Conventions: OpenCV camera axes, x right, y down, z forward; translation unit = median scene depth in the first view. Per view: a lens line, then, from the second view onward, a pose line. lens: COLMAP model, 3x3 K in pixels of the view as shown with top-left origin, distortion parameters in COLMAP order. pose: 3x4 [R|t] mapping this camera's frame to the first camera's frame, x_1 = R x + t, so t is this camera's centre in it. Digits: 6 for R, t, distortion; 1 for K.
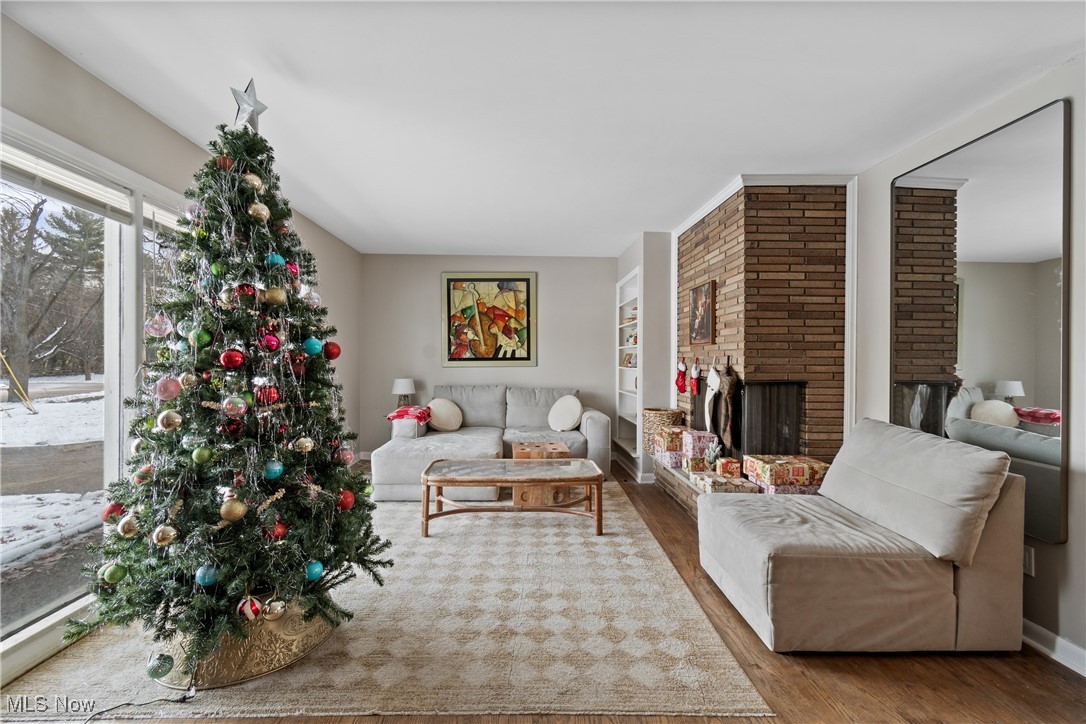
lens RADIAL K [[478.3, 0, 538.2], [0, 478.3, 358.3], [0, 0, 1]] dist [0.001372, -0.000096]
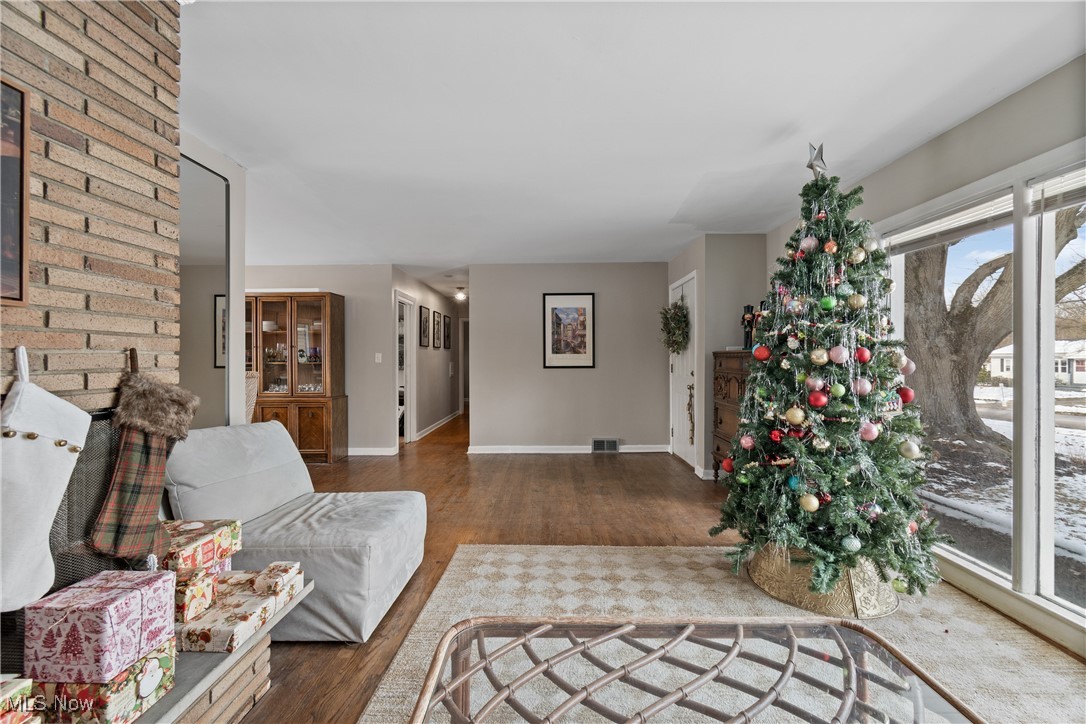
lens RADIAL K [[484.6, 0, 540.9], [0, 484.6, 359.7], [0, 0, 1]] dist [-0.000266, -0.000422]
pose [[-0.998698, -0.006459, 0.050611, 0.035609], [-0.006375, 0.999978, 0.001831, 0.001025], [-0.050622, 0.001506, -0.998717, 1.504164]]
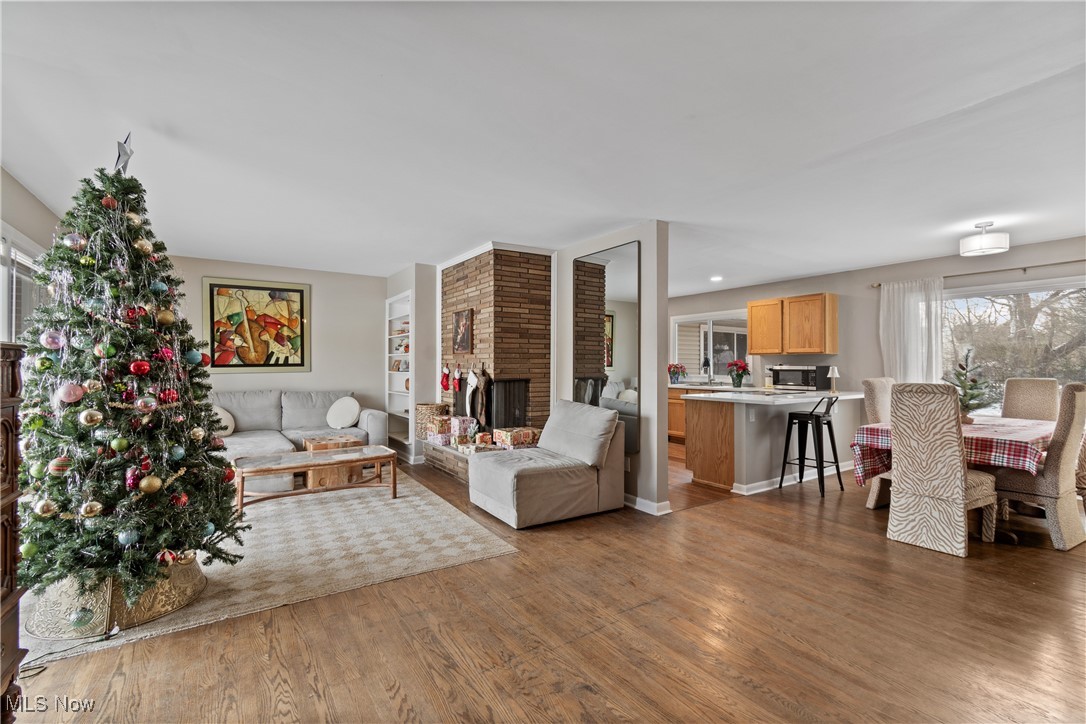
lens RADIAL K [[484.6, 0, 540.9], [0, 484.6, 359.7], [0, 0, 1]] dist [-0.000266, -0.000422]
pose [[0.853649, 0.000751, 0.520848, -0.229573], [0.002707, 0.999979, -0.005879, -0.004528], [-0.520841, 0.006429, 0.853629, -0.364198]]
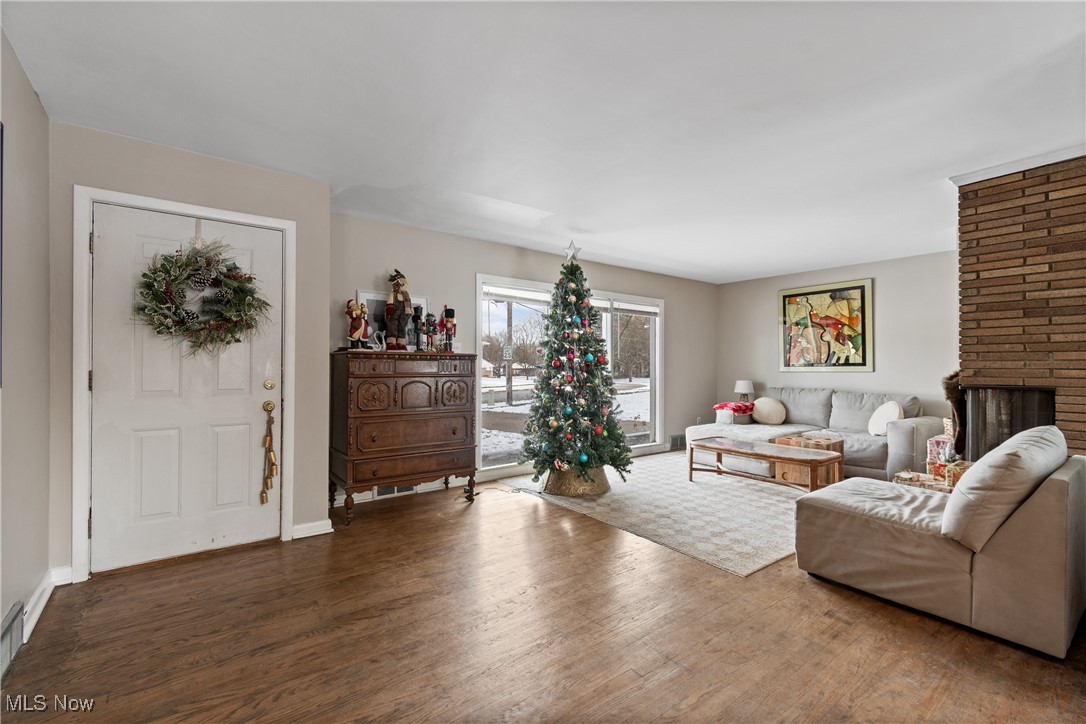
lens RADIAL K [[473.2, 0, 528.8], [0, 473.2, 362.6], [0, 0, 1]] dist [-0.000494, -0.000150]
pose [[0.559968, -0.007154, -0.828483, 0.738399], [0.000967, 0.999968, -0.007982, 0.008464], [0.828513, 0.003668, 0.559957, -0.273304]]
